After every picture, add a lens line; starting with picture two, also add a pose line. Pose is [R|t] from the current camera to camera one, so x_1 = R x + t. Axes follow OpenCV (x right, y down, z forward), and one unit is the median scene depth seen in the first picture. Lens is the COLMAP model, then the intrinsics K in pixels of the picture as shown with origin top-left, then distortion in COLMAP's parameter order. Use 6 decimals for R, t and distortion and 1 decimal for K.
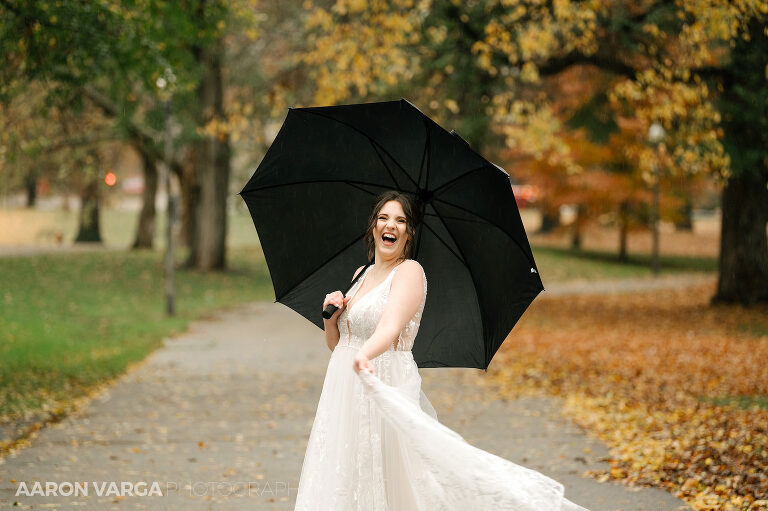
lens RADIAL K [[3132.9, 0, 384.0], [0, 3132.9, 255.5], [0, 0, 1]] dist [-0.052293, -0.477185]
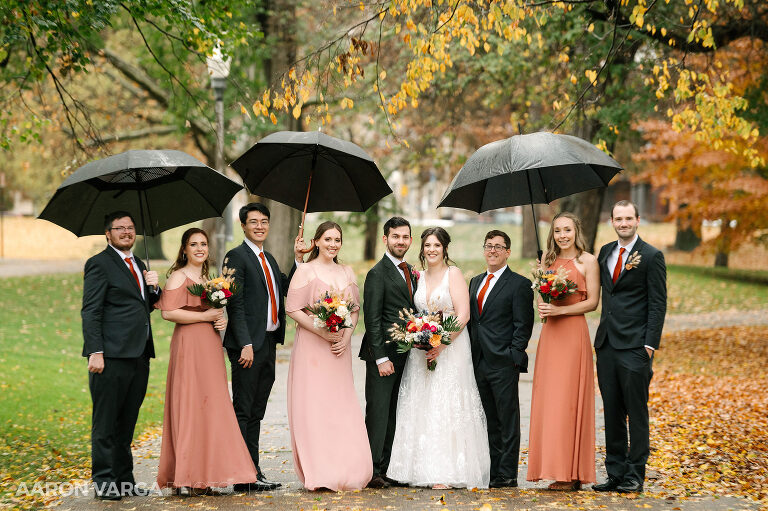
lens RADIAL K [[3132.9, 0, 384.0], [0, 3132.9, 255.5], [0, 0, 1]] dist [-0.052293, -0.477185]
pose [[0.999398, 0.006052, -0.034161, -0.001212], [-0.006202, 0.999972, -0.004304, -0.002939], [0.034134, 0.004514, 0.999407, 0.276667]]
